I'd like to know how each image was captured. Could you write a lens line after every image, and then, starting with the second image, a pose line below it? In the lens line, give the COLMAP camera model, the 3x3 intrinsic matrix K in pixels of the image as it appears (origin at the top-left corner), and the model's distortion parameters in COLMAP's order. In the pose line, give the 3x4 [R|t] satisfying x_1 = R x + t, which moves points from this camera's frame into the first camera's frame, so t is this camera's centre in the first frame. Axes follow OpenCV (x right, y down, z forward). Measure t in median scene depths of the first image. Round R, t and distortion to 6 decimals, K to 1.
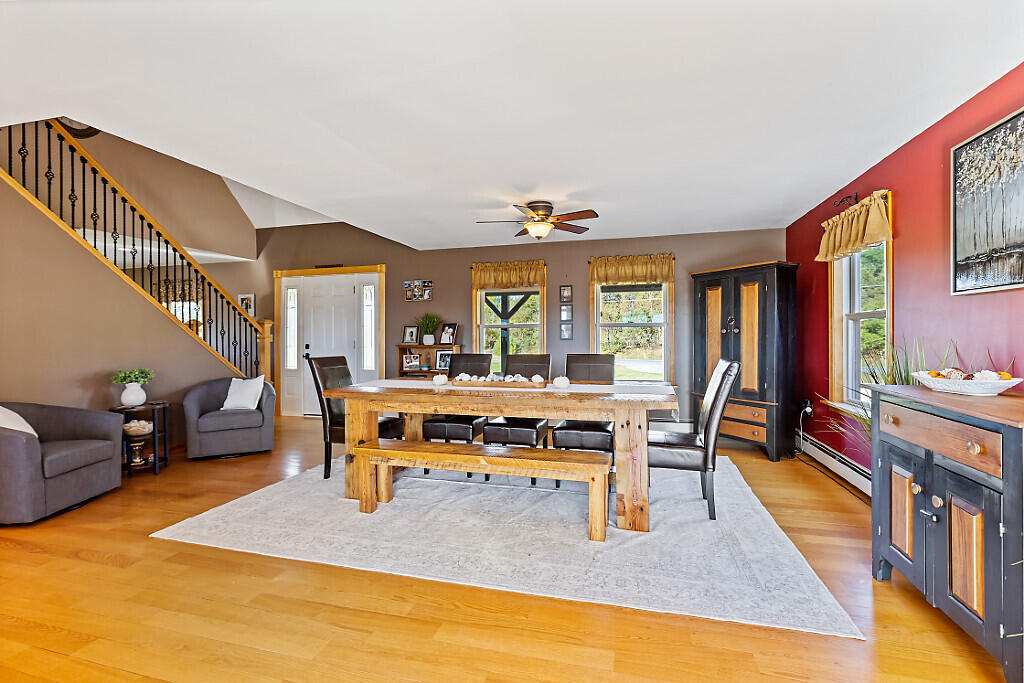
lens RADIAL K [[465.5, 0, 512.0], [0, 465.5, 341.5], [0, 0, 1]] dist [0.000766, -0.000101]
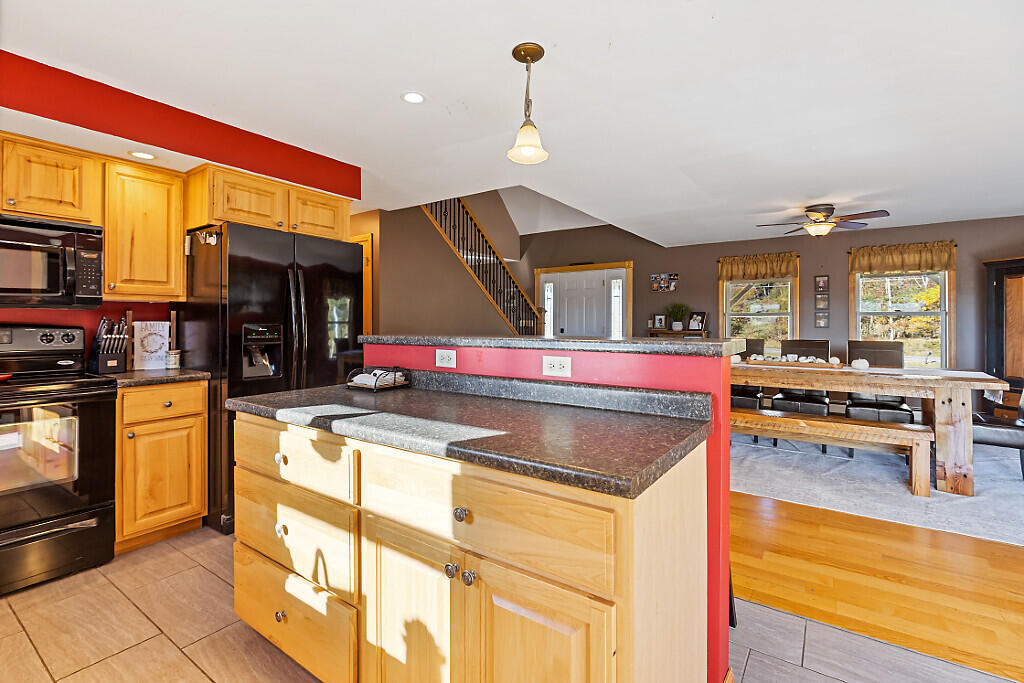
lens RADIAL K [[464.3, 0, 510.0], [0, 464.3, 324.0], [0, 0, 1]] dist [-0.001587, -0.000841]
pose [[0.938754, 0.009950, -0.344443, -0.188871], [-0.012937, 0.999896, -0.006376, 0.003894], [0.344344, 0.010442, 0.938786, -0.225543]]
